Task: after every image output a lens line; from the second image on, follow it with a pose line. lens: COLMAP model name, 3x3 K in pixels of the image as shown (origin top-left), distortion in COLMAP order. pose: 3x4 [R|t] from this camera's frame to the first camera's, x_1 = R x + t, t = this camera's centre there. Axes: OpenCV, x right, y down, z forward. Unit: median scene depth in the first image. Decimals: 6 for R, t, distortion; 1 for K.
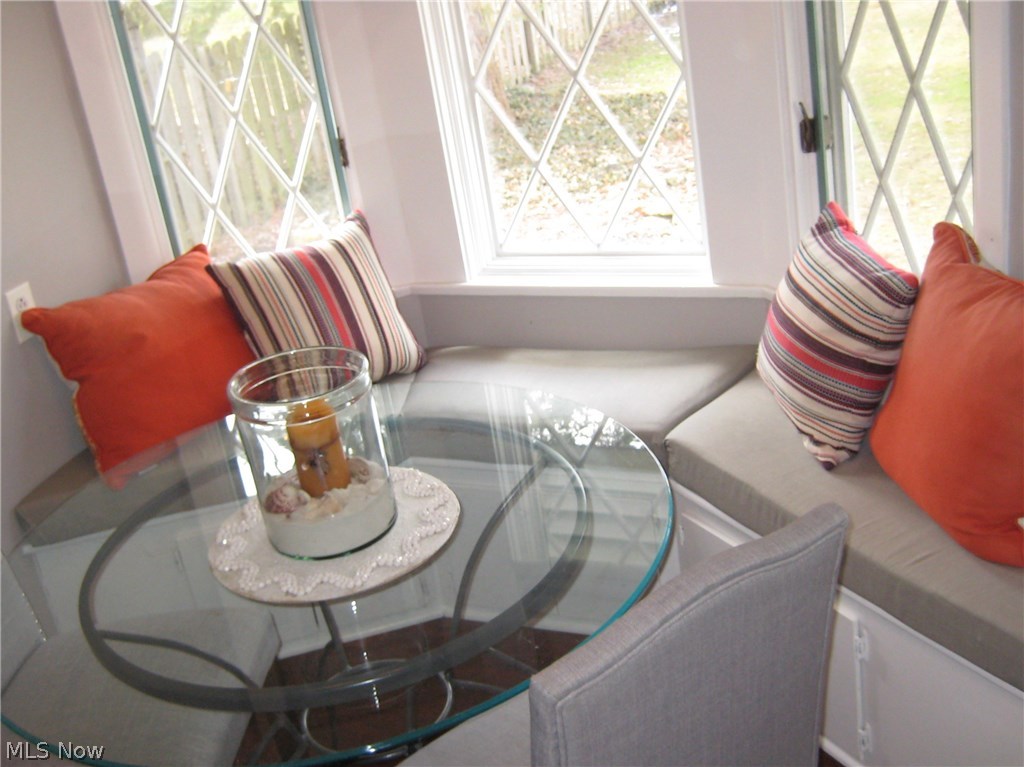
lens RADIAL K [[1273.6, 0, 540.8], [0, 1273.6, 382.1], [0, 0, 1]] dist [-0.124493, 0.008373]
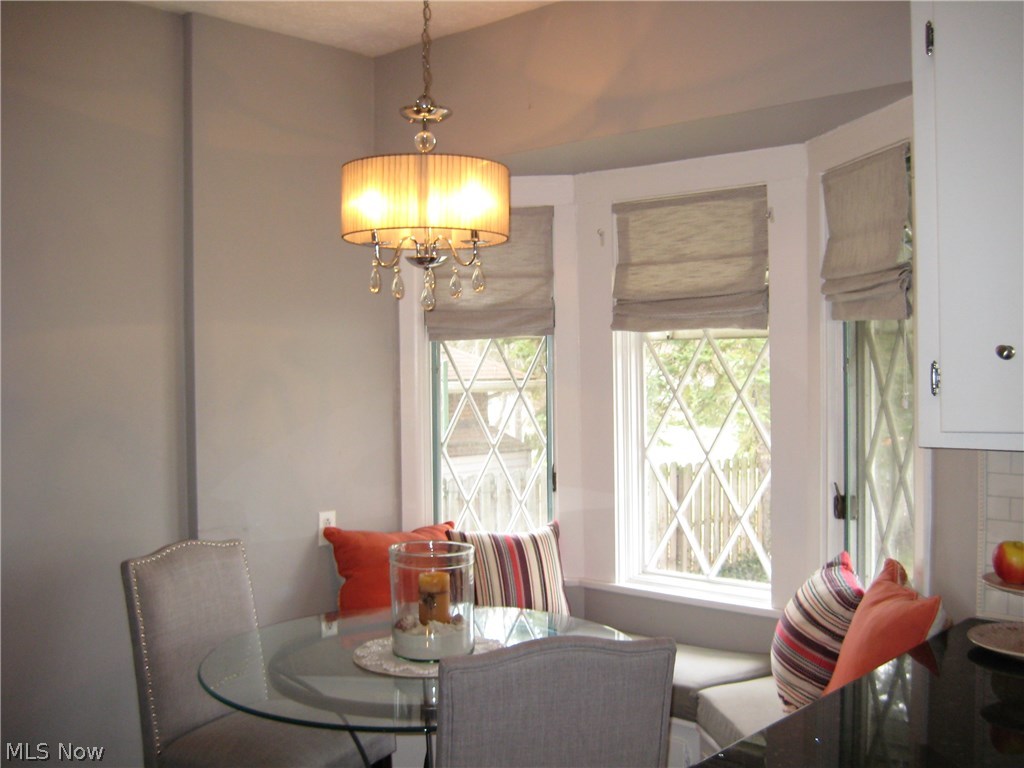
lens RADIAL K [[1052.2, 0, 535.2], [0, 1052.2, 382.7], [0, 0, 1]] dist [-0.098882, 0.027030]
pose [[0.933374, 0.136027, -0.332128, 0.257343], [-0.252012, 0.907285, -0.336636, 0.160835], [0.255544, 0.397907, 0.881117, -0.192649]]
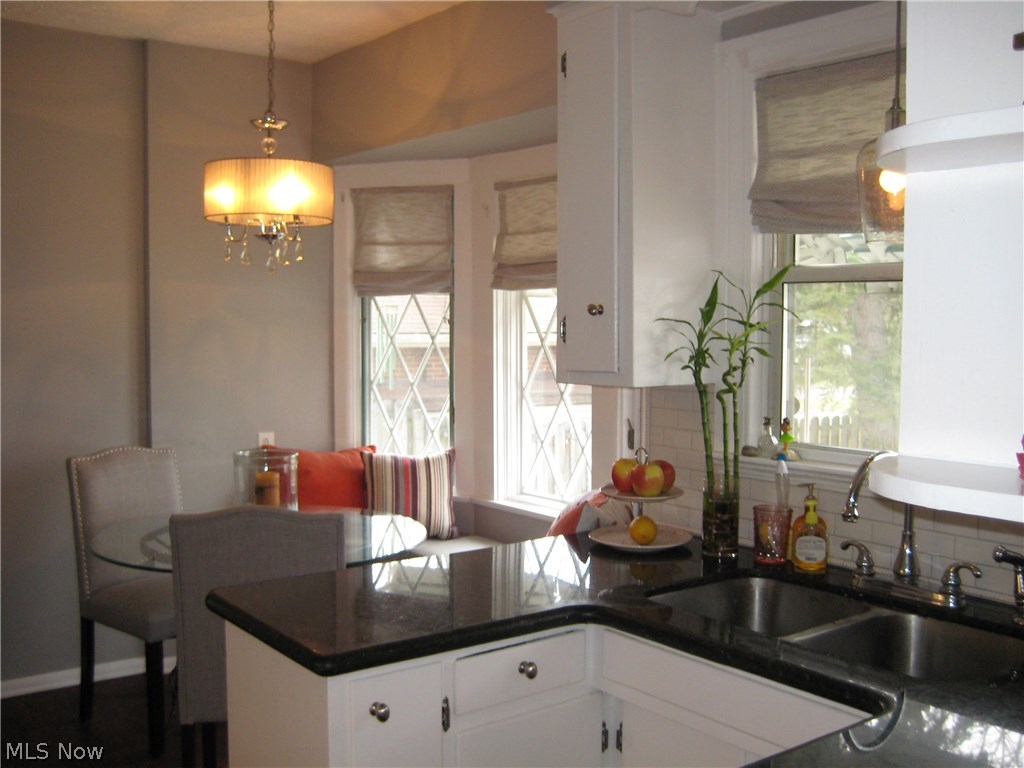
lens RADIAL K [[1052.2, 0, 535.2], [0, 1052.2, 382.7], [0, 0, 1]] dist [-0.098882, 0.027030]
pose [[0.858532, 0.170945, -0.483426, 0.762122], [-0.320826, 0.914532, -0.246376, 0.127513], [0.399992, 0.366618, 0.839999, -0.282603]]
